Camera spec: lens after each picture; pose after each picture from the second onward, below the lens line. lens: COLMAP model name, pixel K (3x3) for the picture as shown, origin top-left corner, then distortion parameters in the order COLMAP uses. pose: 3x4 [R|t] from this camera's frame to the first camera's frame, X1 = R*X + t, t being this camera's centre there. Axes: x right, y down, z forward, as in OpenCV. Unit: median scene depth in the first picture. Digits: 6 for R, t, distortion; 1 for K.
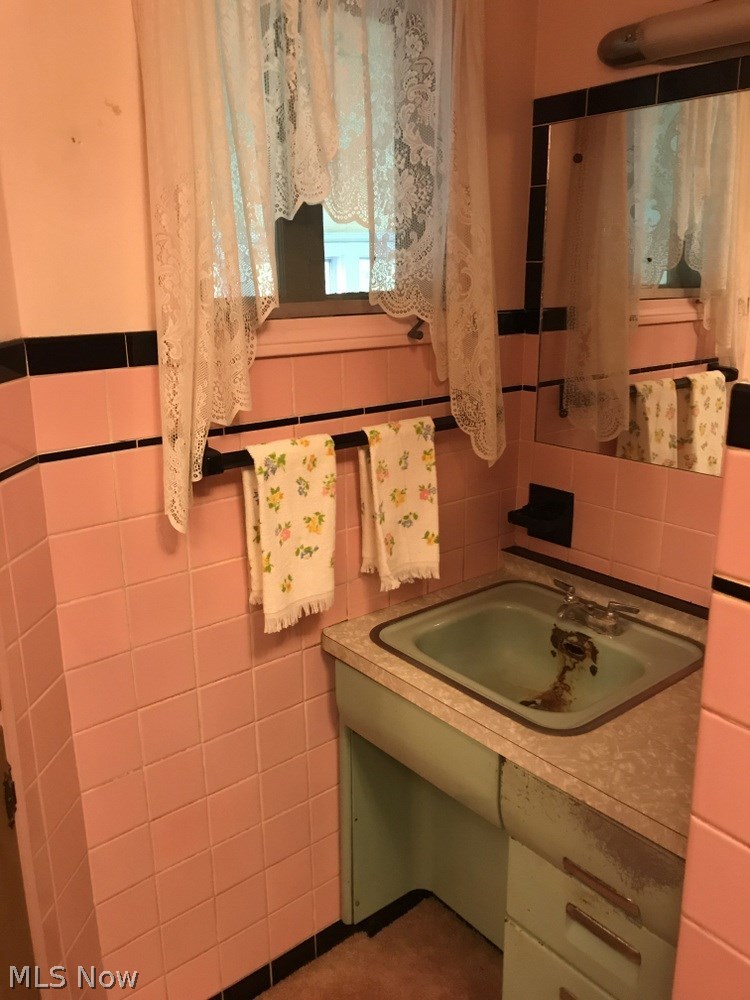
lens RADIAL K [[817.8, 0, 378.1], [0, 817.8, 494.2], [0, 0, 1]] dist [0.002830, -0.003370]
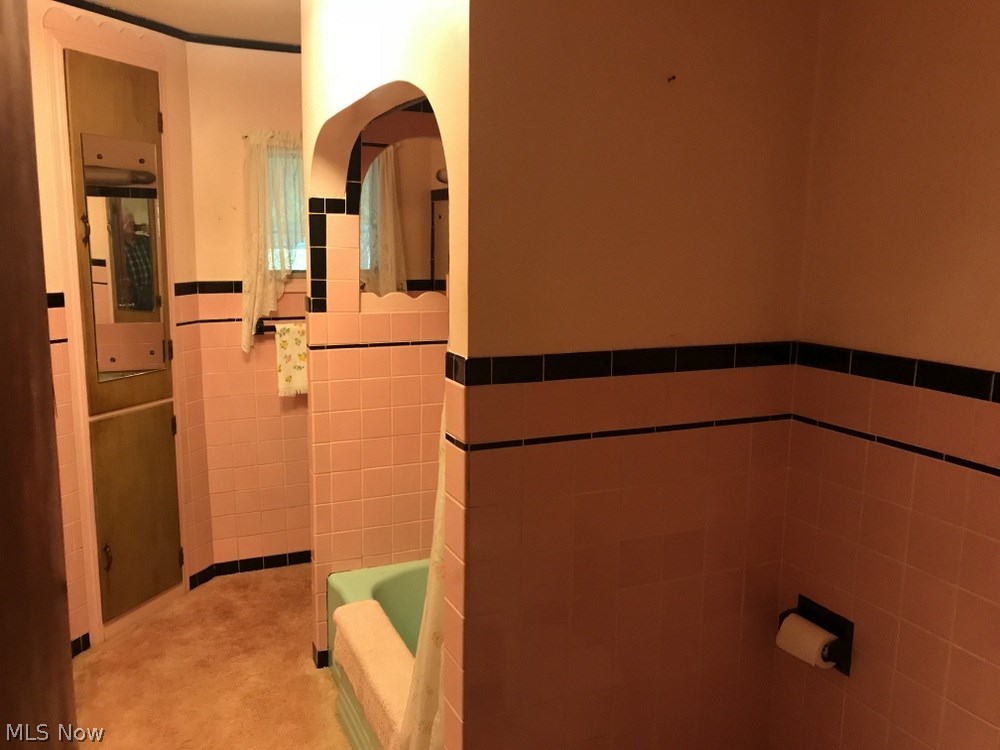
lens RADIAL K [[817.8, 0, 498.0], [0, 817.8, 377.6], [0, 0, 1]] dist [0.002830, -0.003370]
pose [[0.958439, 0.057643, -0.279413, 1.319128], [-0.089995, 0.990459, -0.104367, 0.333667], [0.270731, 0.125175, 0.954482, -1.375007]]
